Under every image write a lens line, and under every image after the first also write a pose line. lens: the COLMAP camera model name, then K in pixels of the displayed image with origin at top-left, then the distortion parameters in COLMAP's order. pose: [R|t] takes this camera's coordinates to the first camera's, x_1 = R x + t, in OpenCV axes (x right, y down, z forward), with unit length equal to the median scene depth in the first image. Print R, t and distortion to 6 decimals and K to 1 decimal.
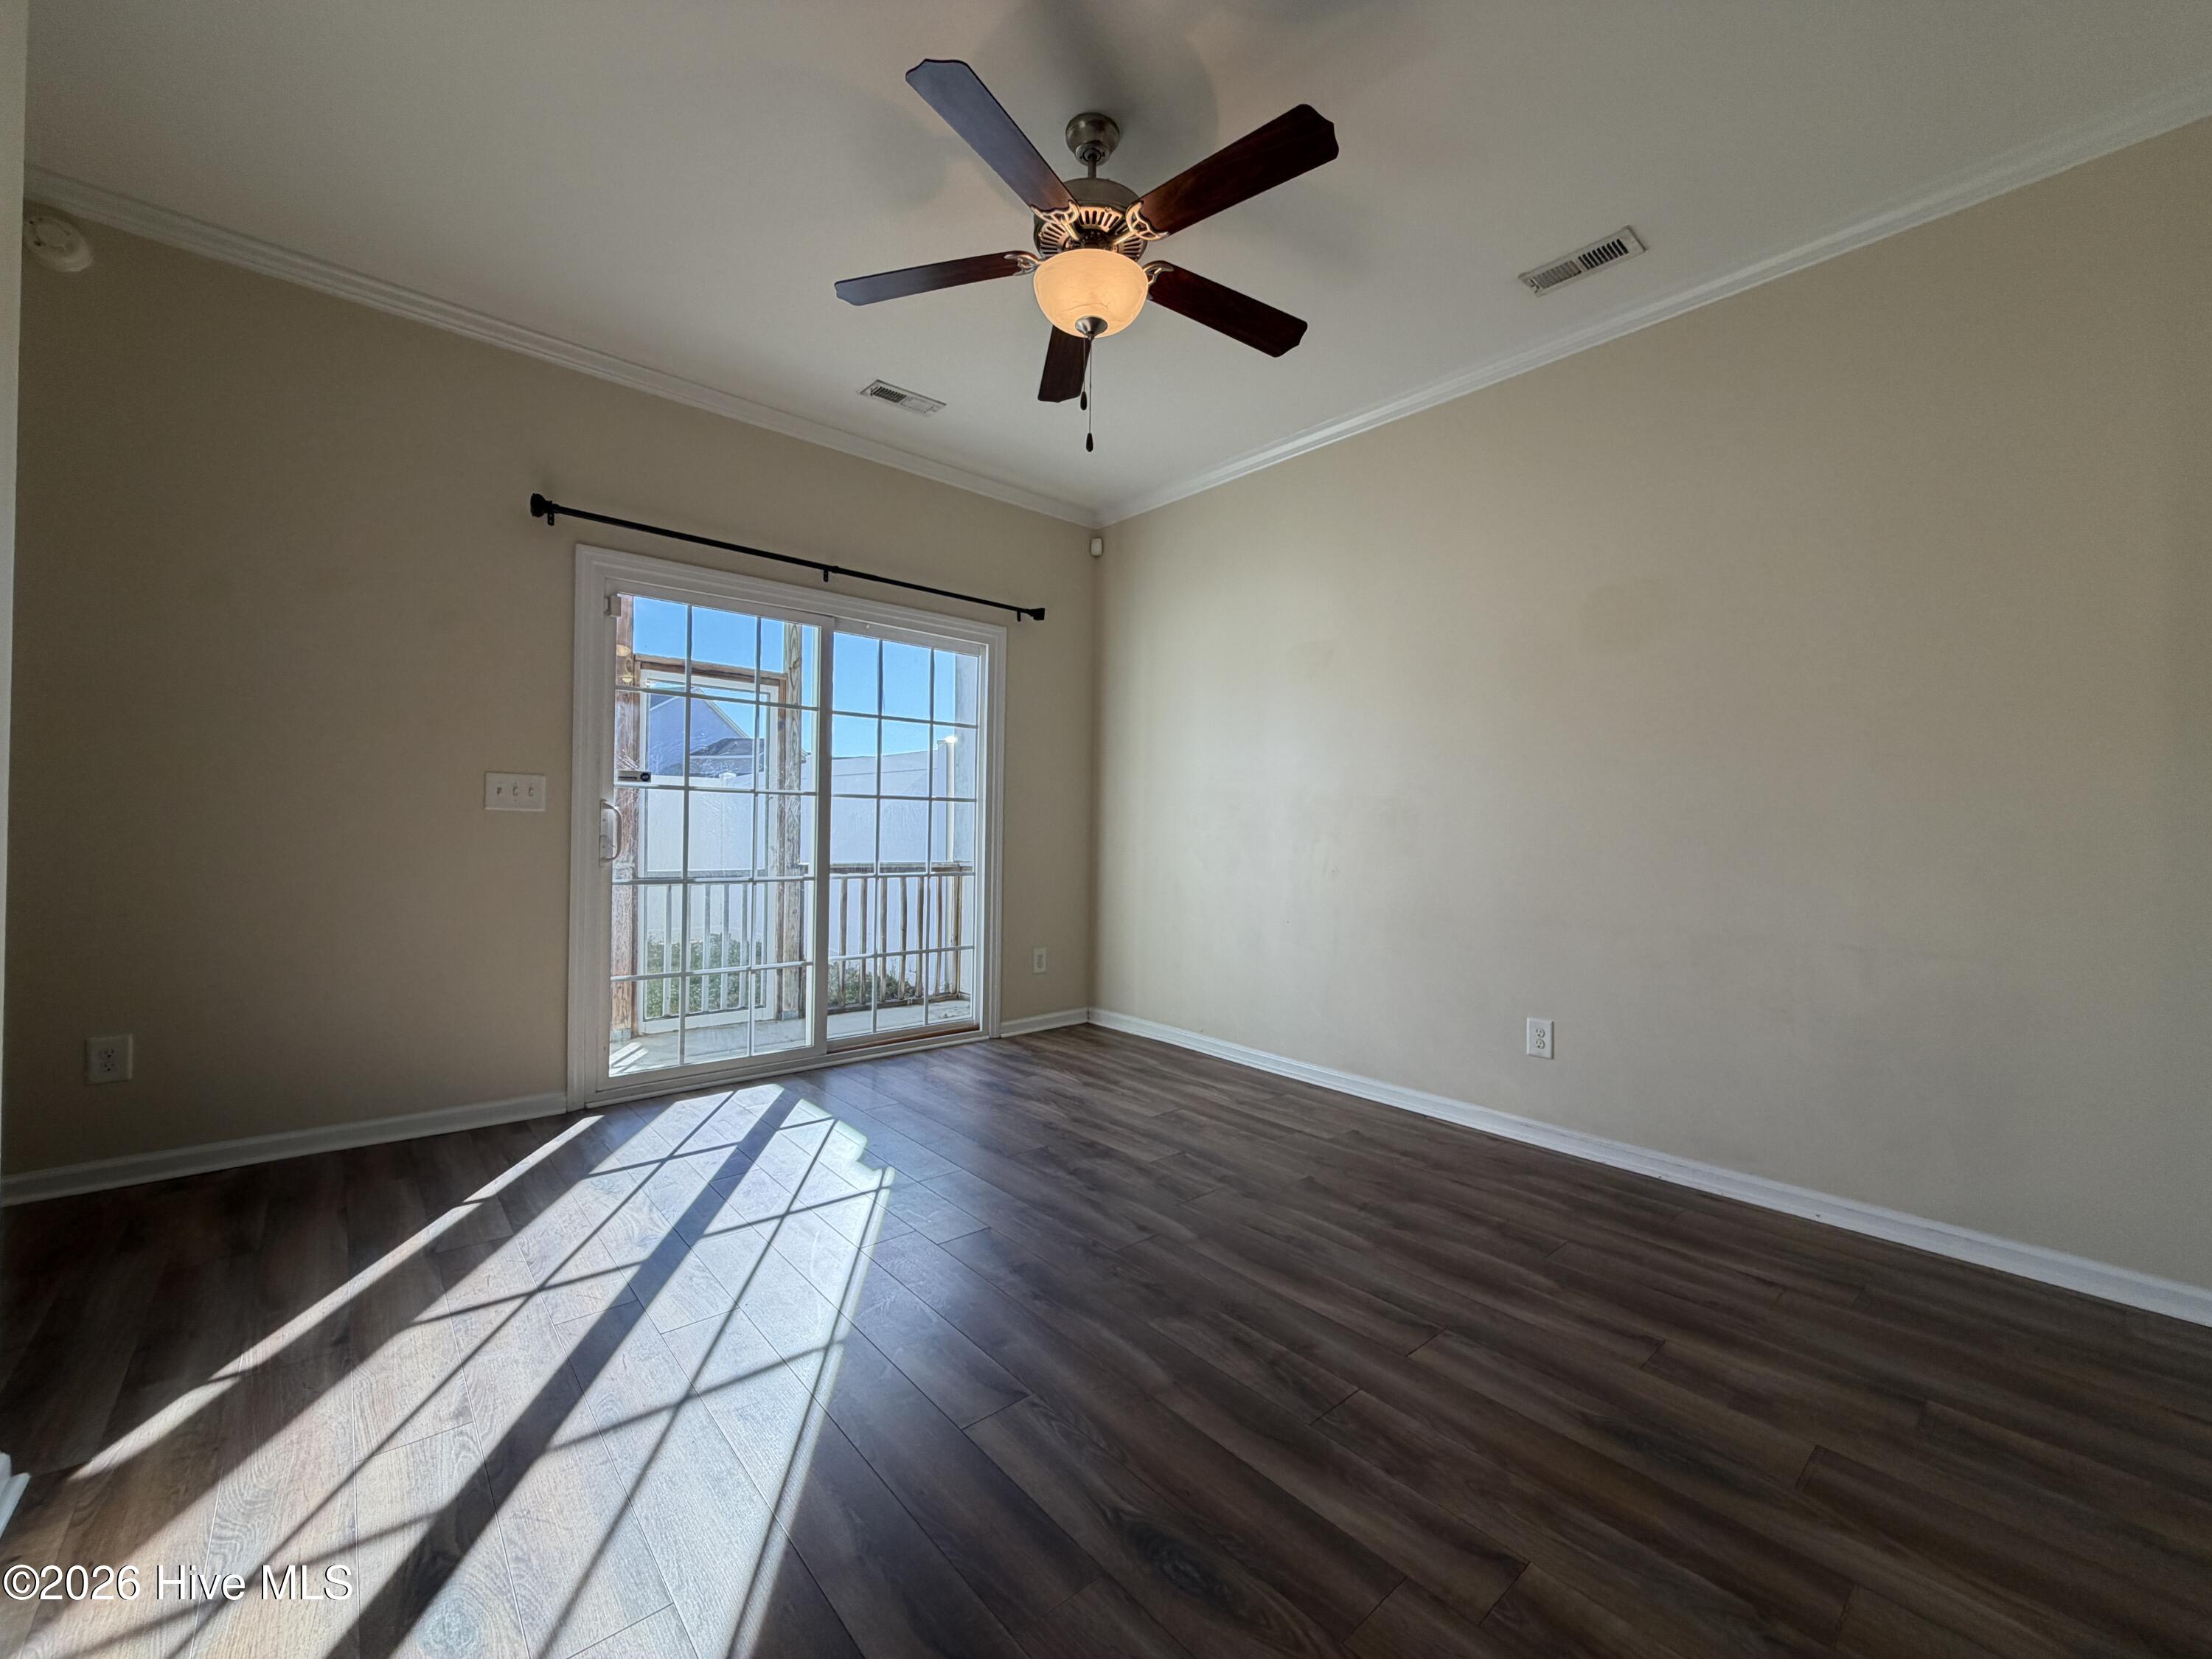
lens RADIAL K [[877.5, 0, 1101.2], [0, 877.5, 827.9], [0, 0, 1]] dist [-0.002730, 0.000037]
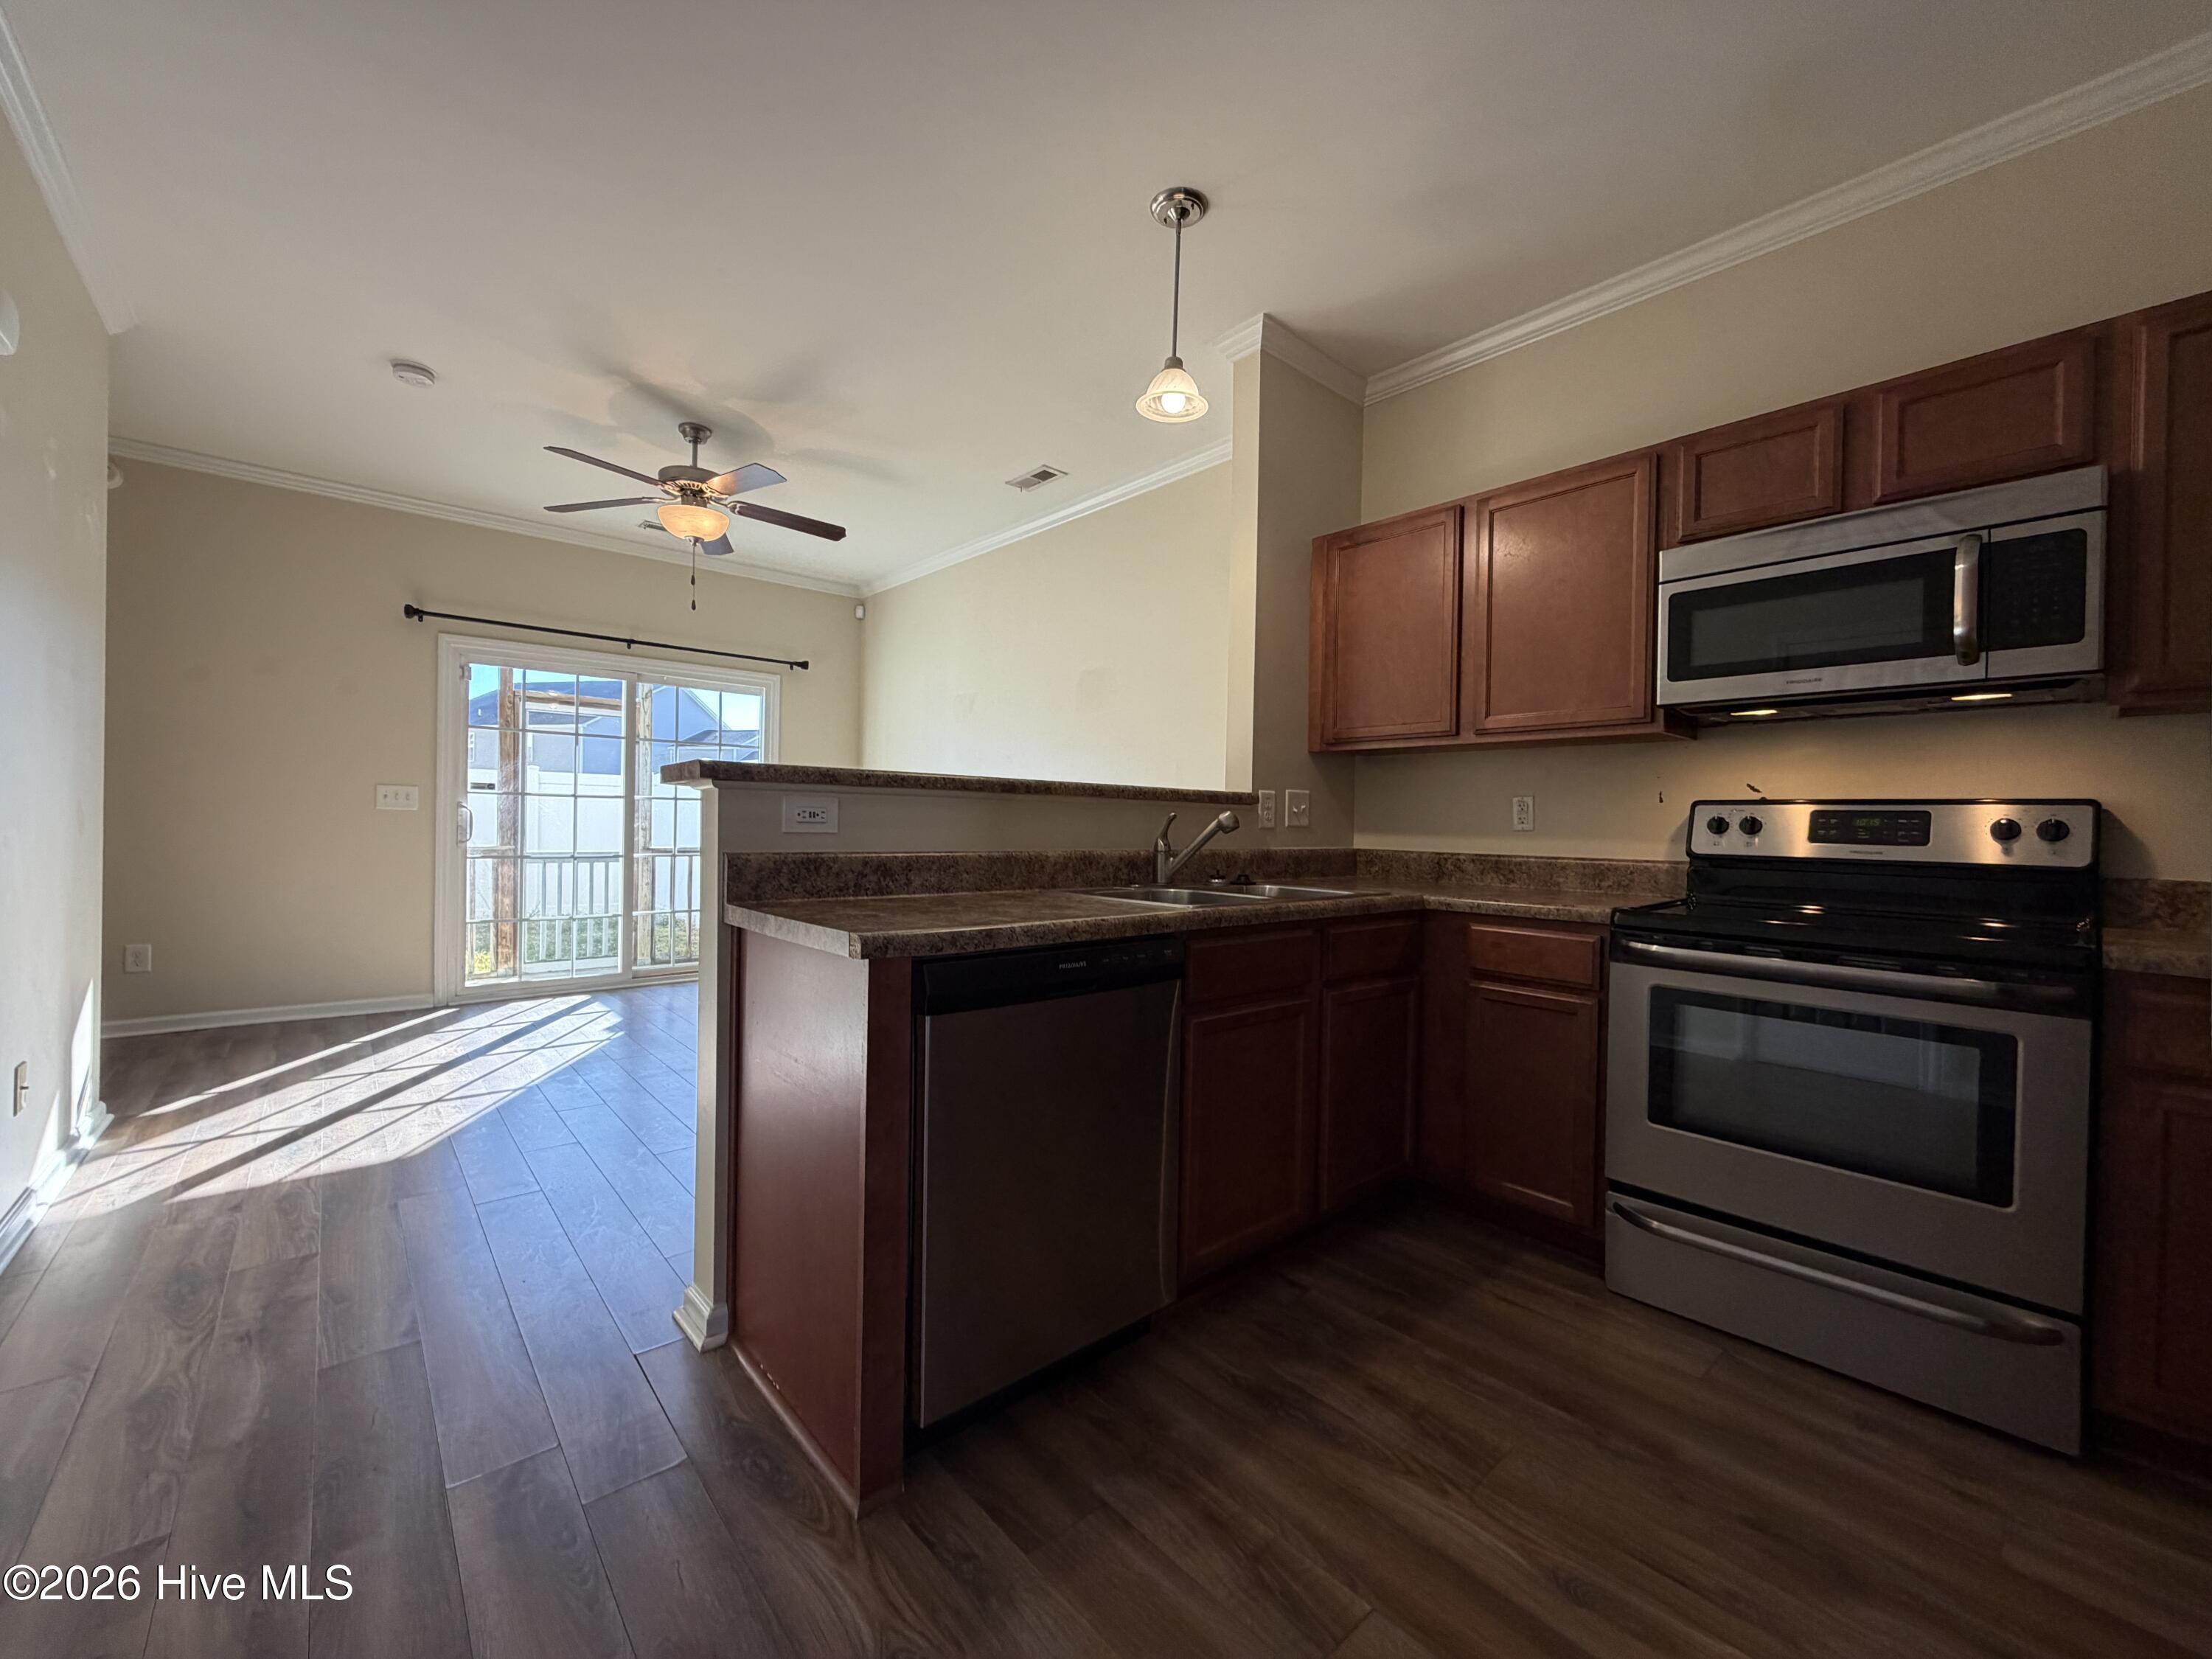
lens RADIAL K [[877.5, 0, 1102.3], [0, 877.5, 830.3], [0, 0, 1]] dist [-0.002730, 0.000037]
pose [[0.999980, 0.004922, 0.003991, 0.682235], [-0.004977, 0.999891, 0.013891, -0.013571], [-0.003923, -0.013910, 0.999896, -0.656072]]
